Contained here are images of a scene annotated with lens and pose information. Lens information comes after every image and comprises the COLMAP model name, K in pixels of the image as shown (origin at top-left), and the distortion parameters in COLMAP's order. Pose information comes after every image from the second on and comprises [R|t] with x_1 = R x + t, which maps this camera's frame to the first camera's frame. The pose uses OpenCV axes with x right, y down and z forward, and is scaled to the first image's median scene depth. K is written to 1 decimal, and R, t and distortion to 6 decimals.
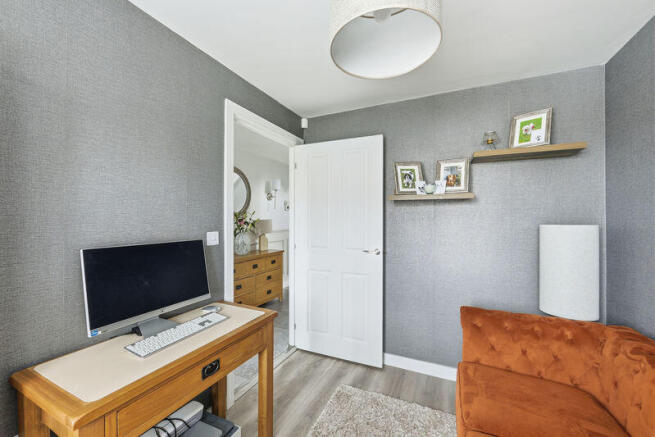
lens RADIAL K [[261.4, 0, 327.5], [0, 261.4, 218.5], [0, 0, 1]] dist [-0.010290, 0.000013]
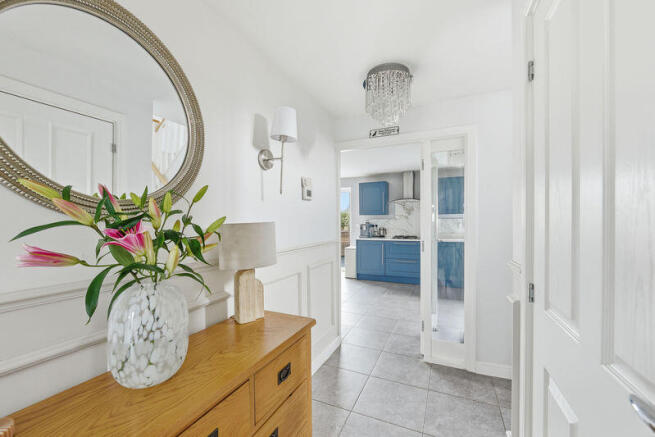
lens RADIAL K [[268.8, 0, 327.6], [0, 268.8, 224.4], [0, 0, 1]] dist [0.000120, 0.000041]
pose [[0.999881, -0.009031, 0.012479, -0.151320], [0.008836, 0.999839, 0.015611, 0.002317], [-0.012618, -0.015499, 0.999800, 0.668178]]
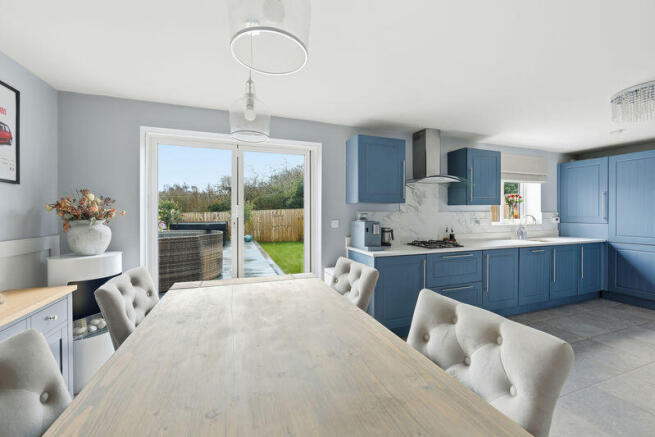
lens RADIAL K [[261.4, 0, 327.5], [0, 261.4, 218.5], [0, 0, 1]] dist [-0.010290, 0.000013]
pose [[0.714945, -0.009629, 0.699114, -0.475272], [-0.002858, 0.999857, 0.016694, 0.007311], [-0.699175, -0.013934, 0.714815, 1.692621]]
